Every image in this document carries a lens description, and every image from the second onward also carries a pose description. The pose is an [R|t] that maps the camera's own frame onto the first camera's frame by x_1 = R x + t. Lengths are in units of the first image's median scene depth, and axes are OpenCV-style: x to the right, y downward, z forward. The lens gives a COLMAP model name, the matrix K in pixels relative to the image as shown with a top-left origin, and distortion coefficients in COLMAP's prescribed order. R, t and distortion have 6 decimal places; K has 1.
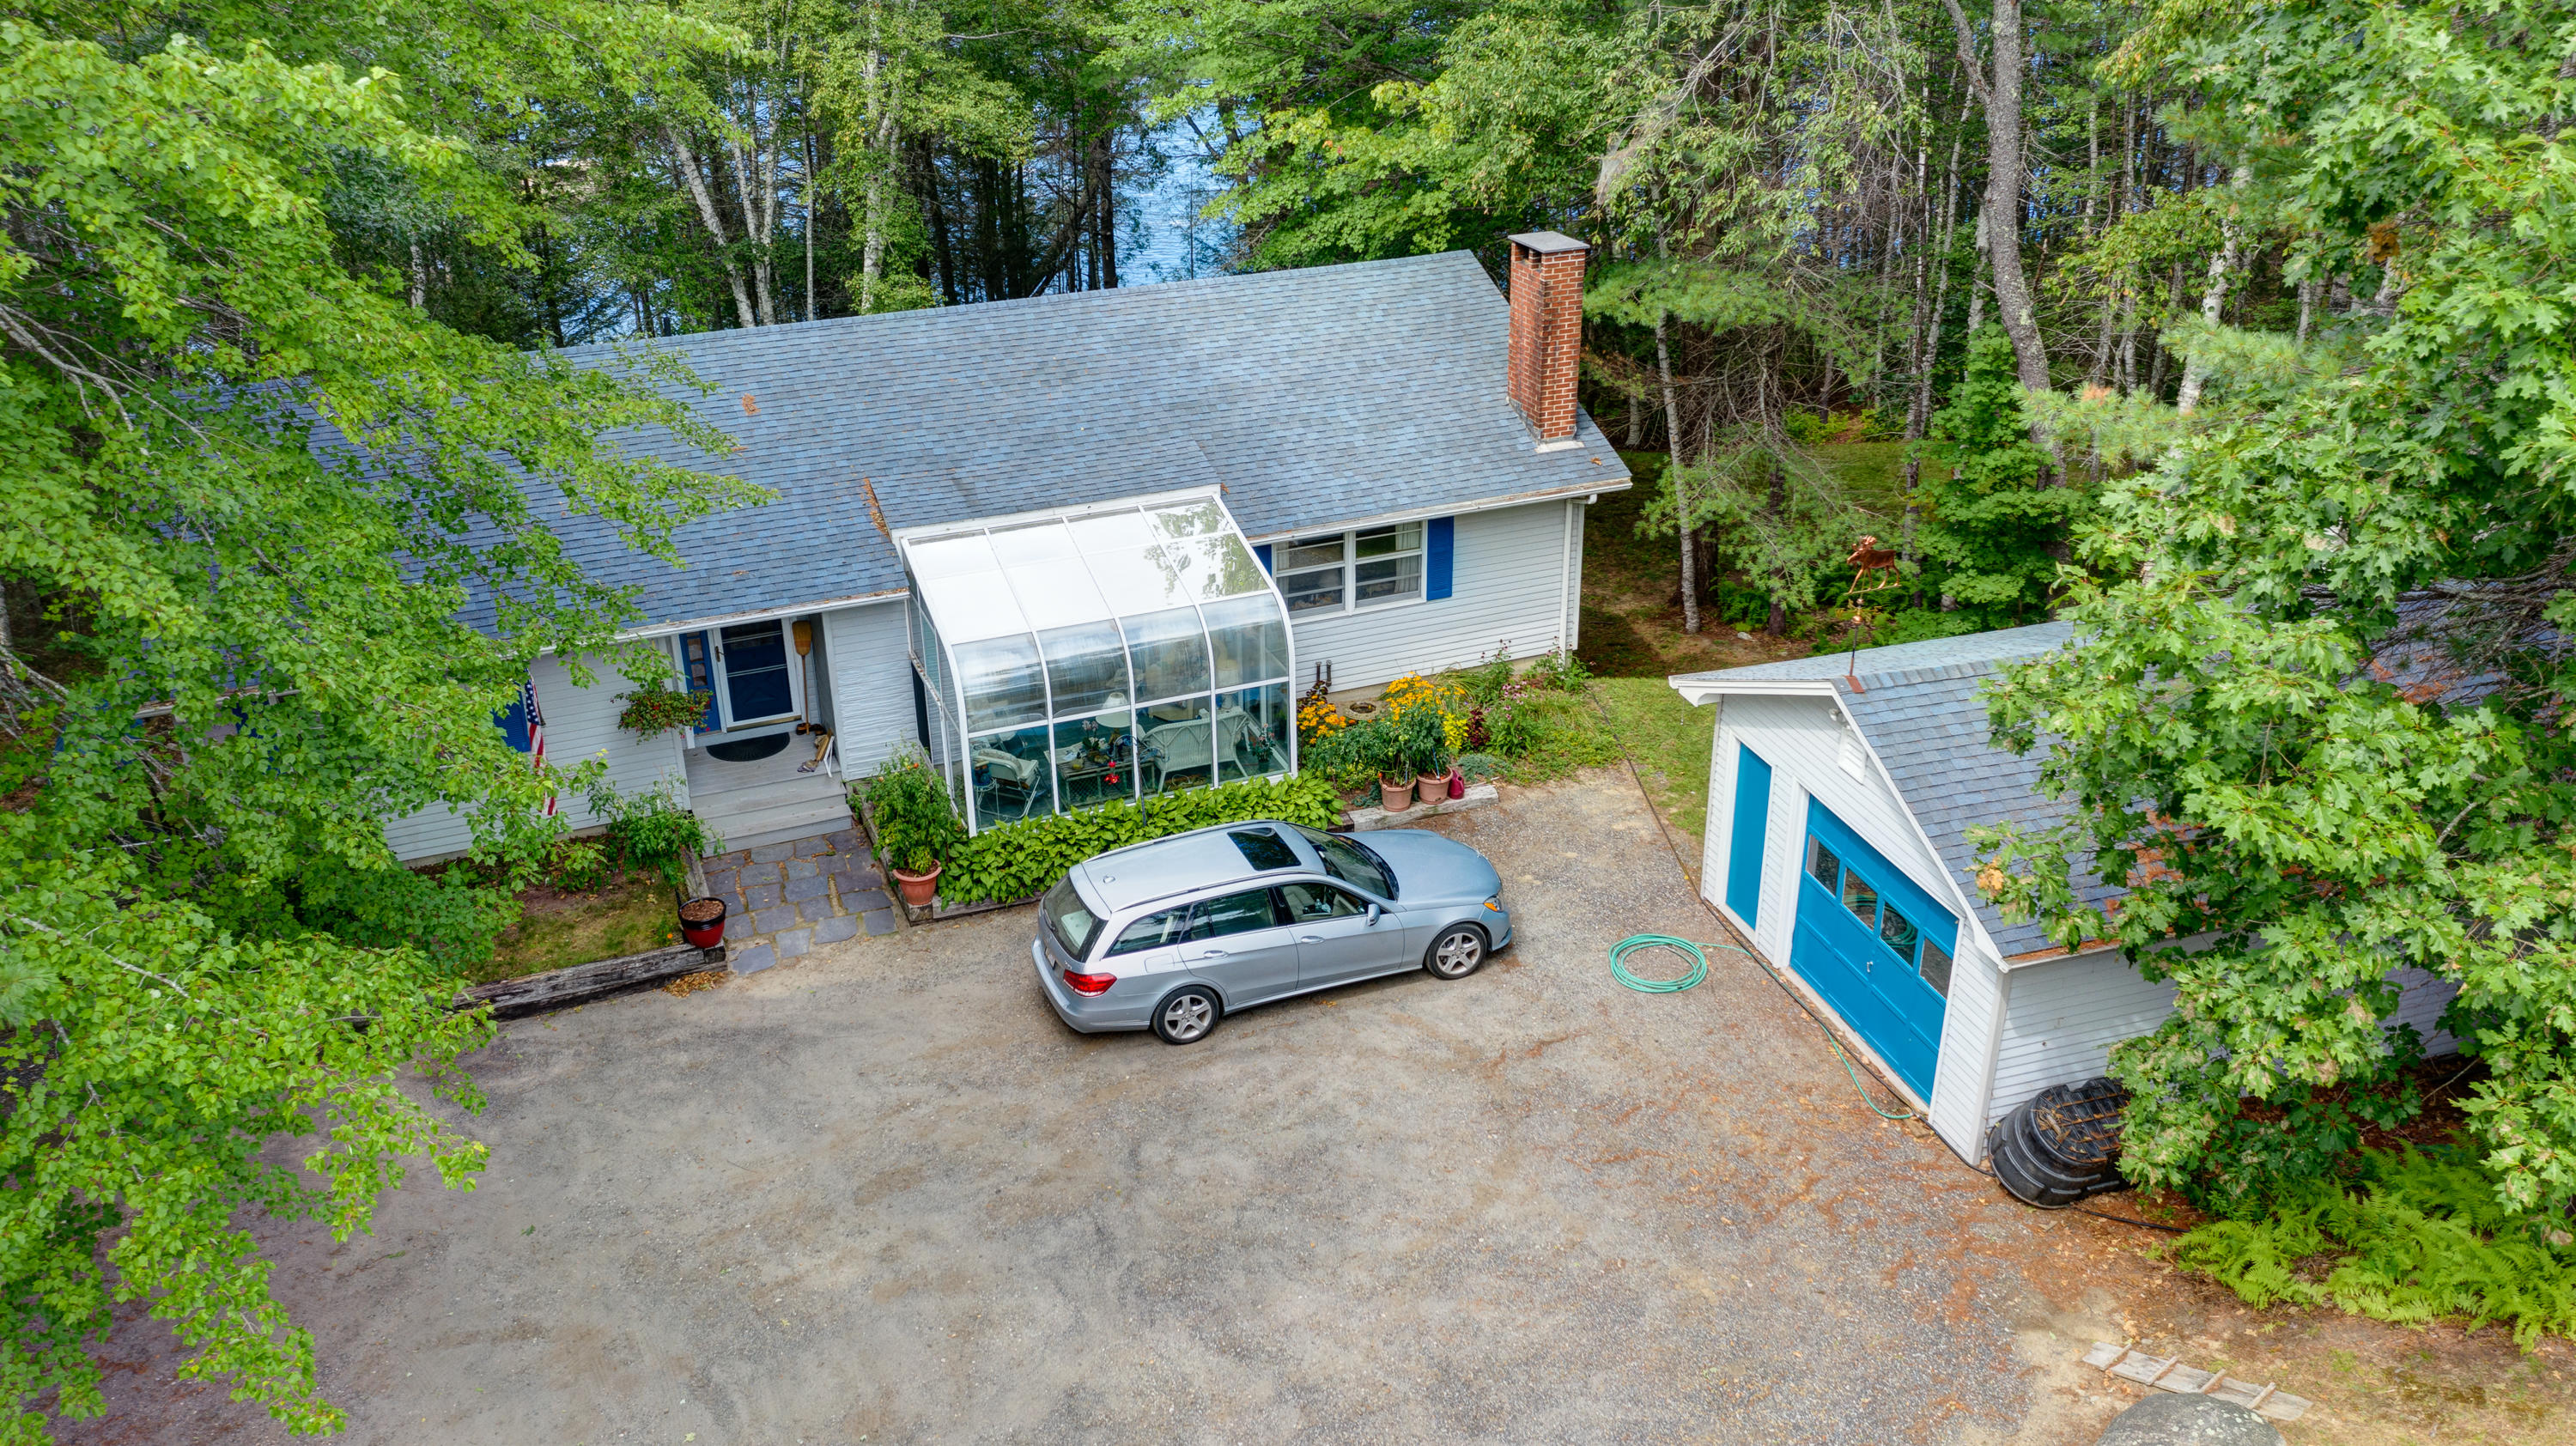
lens RADIAL K [[2035.7, 0, 1297.7], [0, 2035.7, 719.7], [0, 0, 1]] dist [-0.009503, -0.006966]
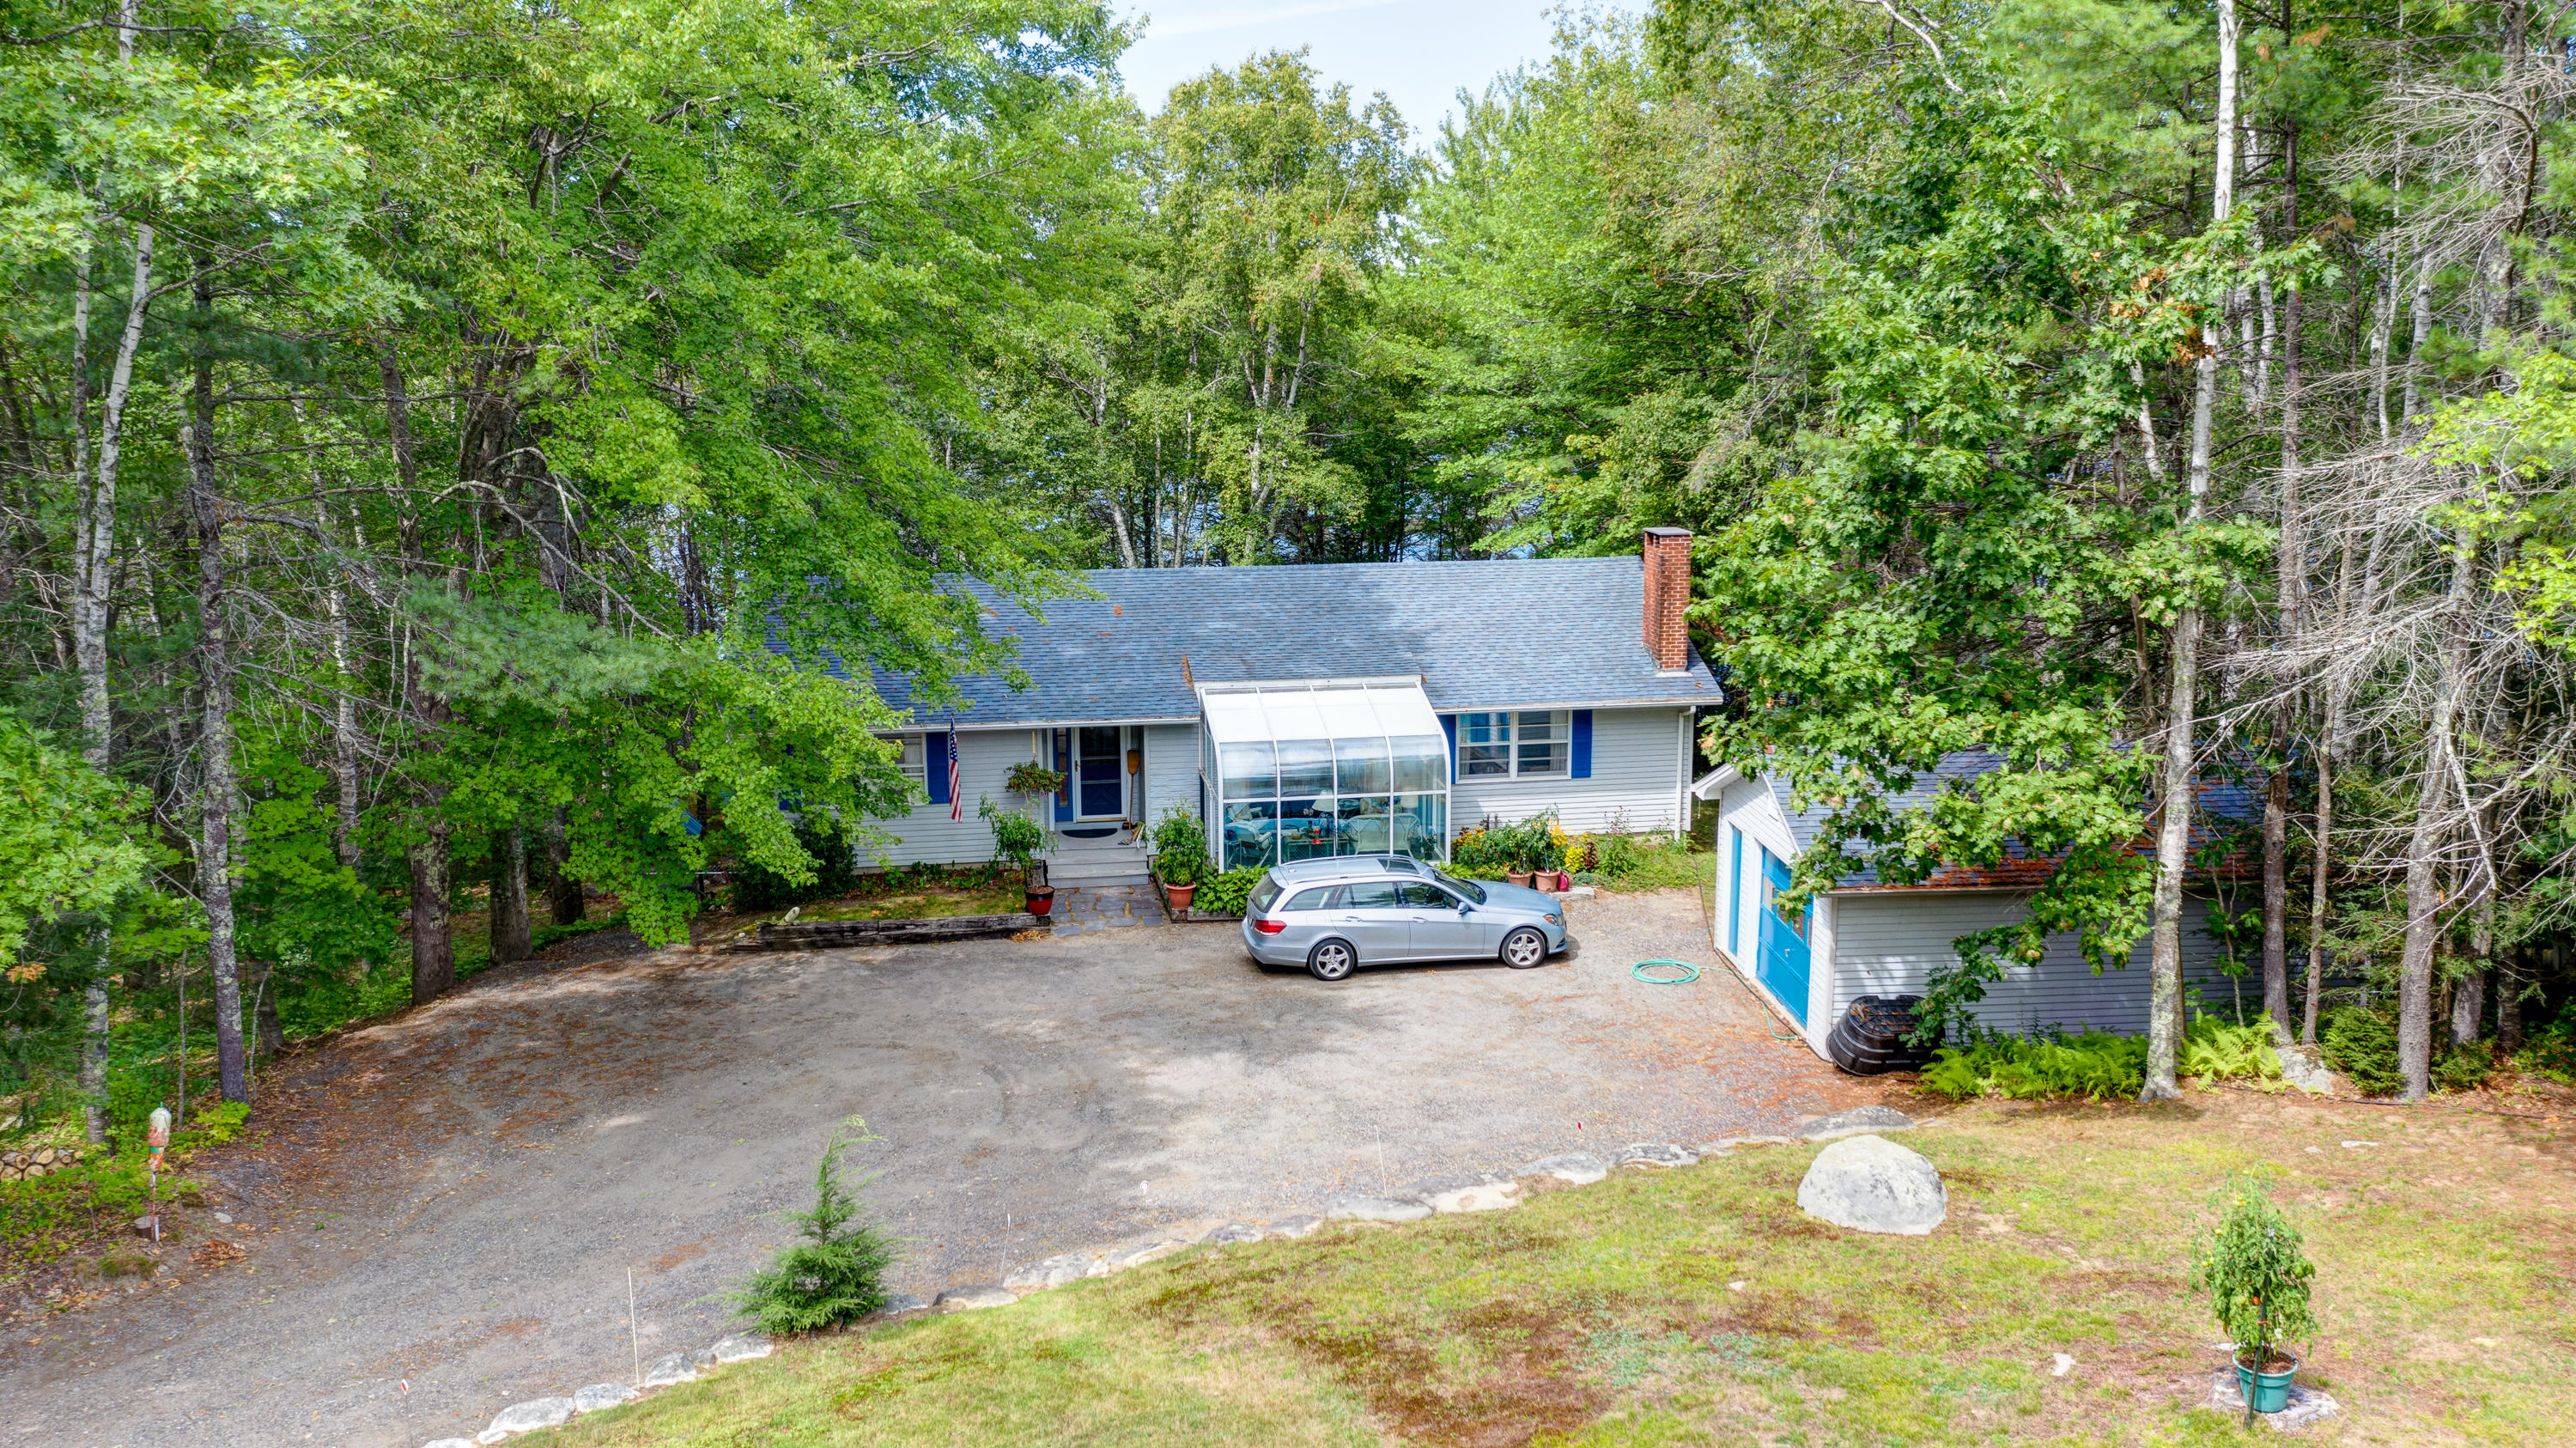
lens RADIAL K [[2035.9, 0, 1283.7], [0, 2035.9, 722.9], [0, 0, 1]] dist [-0.009503, -0.006966]
pose [[0.974173, 0.052779, -0.219549, 0.204075], [-0.103906, 0.968022, -0.228334, 0.282930], [0.200477, 0.245249, 0.948505, -0.424846]]
